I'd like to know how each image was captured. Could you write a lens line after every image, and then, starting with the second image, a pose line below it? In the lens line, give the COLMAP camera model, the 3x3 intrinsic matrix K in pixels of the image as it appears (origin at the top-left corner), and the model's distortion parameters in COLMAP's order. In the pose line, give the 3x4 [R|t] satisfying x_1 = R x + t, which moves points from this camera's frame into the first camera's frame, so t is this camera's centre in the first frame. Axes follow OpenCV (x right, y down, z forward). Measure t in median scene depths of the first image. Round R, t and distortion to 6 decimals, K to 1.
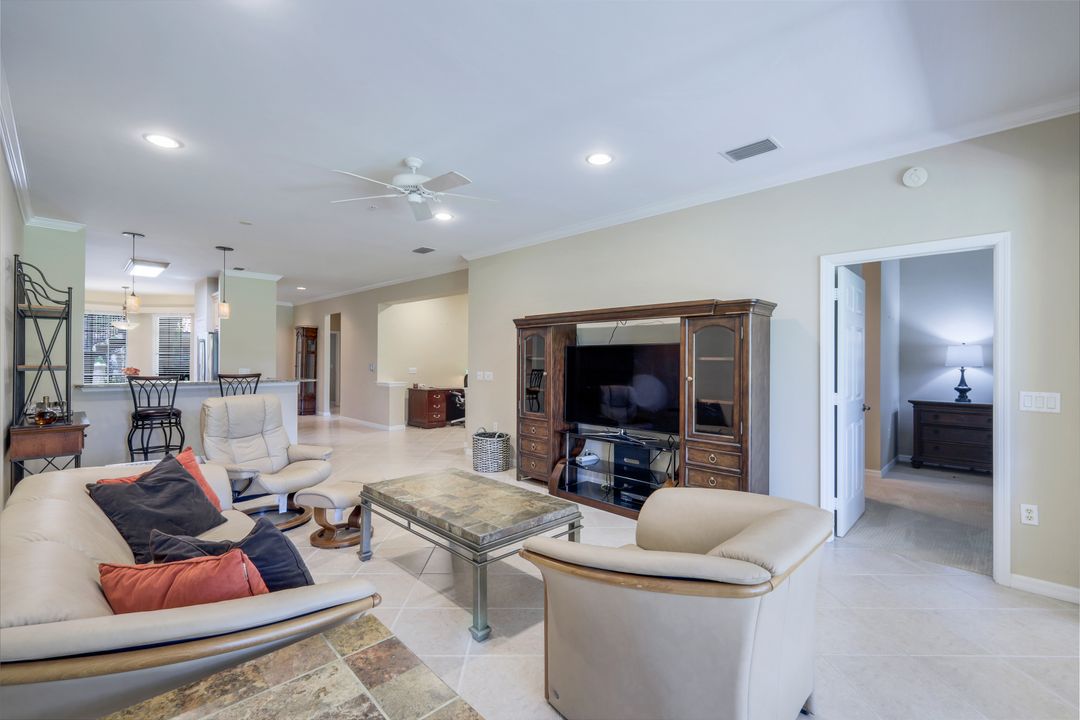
lens RADIAL K [[463.2, 0, 547.2], [0, 463.2, 355.7], [0, 0, 1]] dist [-0.001864, -0.000680]
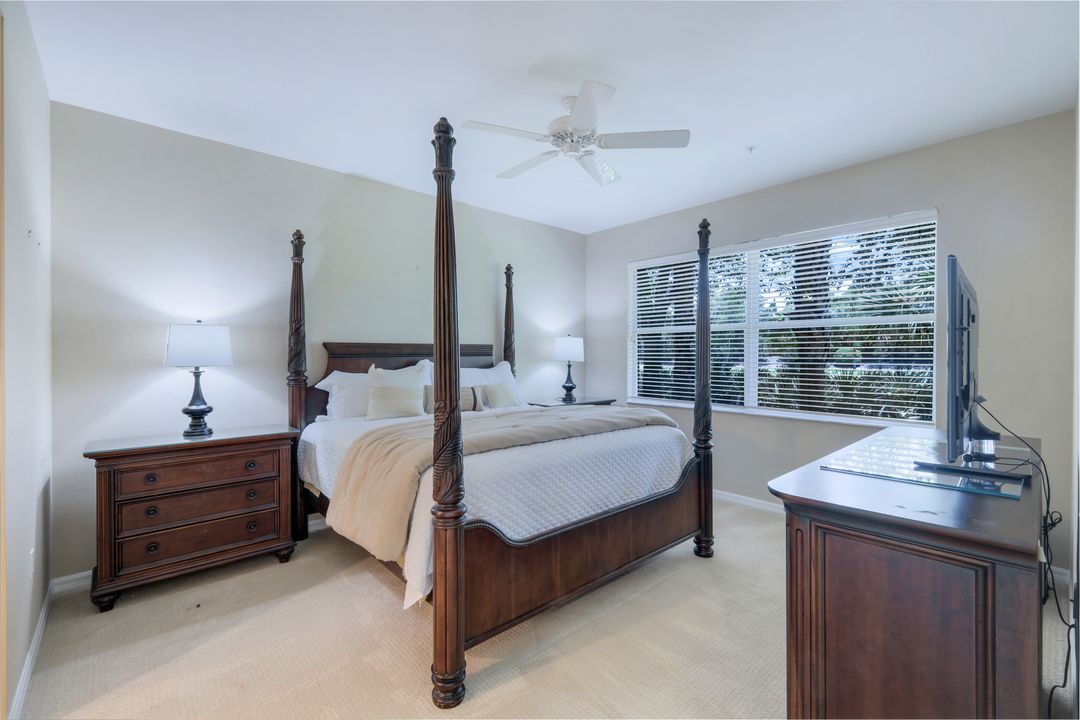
lens RADIAL K [[463.2, 0, 540.6], [0, 463.2, 359.1], [0, 0, 1]] dist [-0.001864, -0.000680]
pose [[0.080240, -0.014445, 0.996671, 0.419780], [0.000310, 0.999895, 0.014467, 0.008287], [-0.996776, -0.000852, 0.080236, 0.579826]]
